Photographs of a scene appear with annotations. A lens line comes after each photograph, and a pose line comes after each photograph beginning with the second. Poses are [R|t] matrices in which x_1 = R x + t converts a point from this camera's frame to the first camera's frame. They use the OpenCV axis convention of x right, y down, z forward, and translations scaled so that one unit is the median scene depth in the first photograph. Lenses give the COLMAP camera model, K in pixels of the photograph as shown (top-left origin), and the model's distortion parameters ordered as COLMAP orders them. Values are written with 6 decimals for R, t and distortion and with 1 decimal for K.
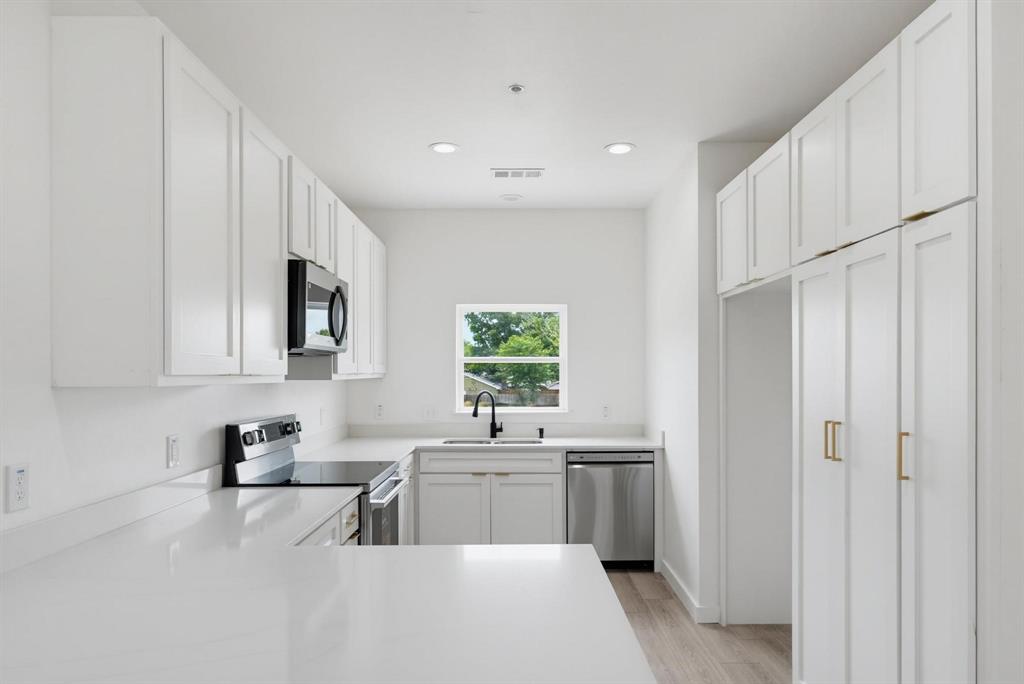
lens RADIAL K [[615.3, 0, 512.7], [0, 615.3, 375.9], [0, 0, 1]] dist [-0.000056, 0.000032]
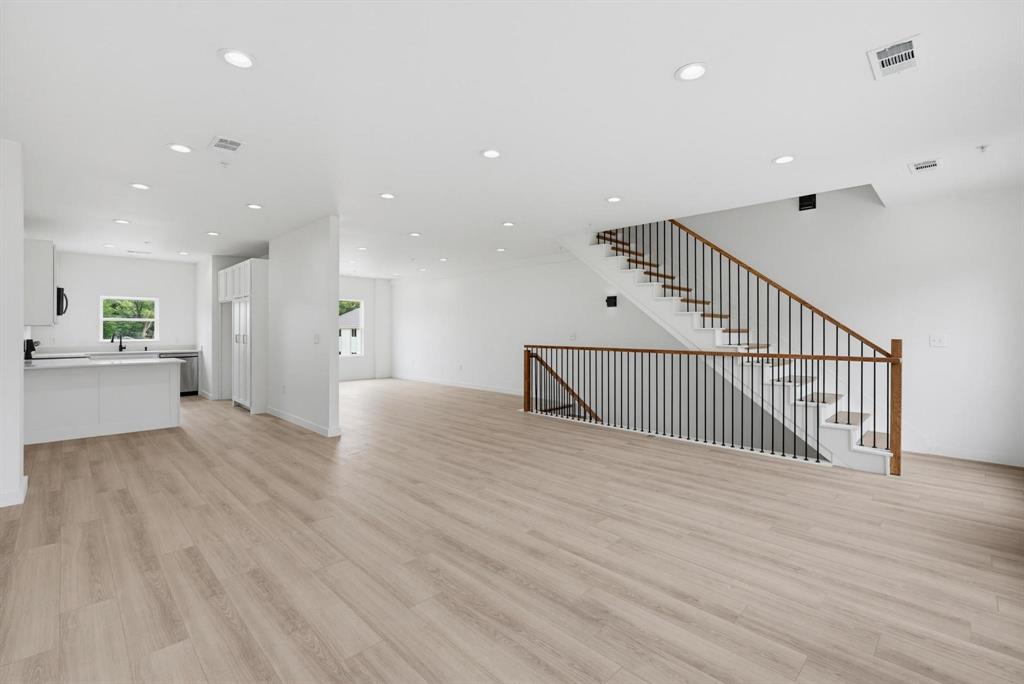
lens RADIAL K [[433.2, 0, 512.3], [0, 433.2, 332.2], [0, 0, 1]] dist [0.000196, -0.000011]
pose [[0.692390, 0.006287, 0.721496, -0.225011], [-0.004289, 0.999980, -0.004597, 0.027975], [-0.721511, 0.000088, 0.692403, -1.517445]]
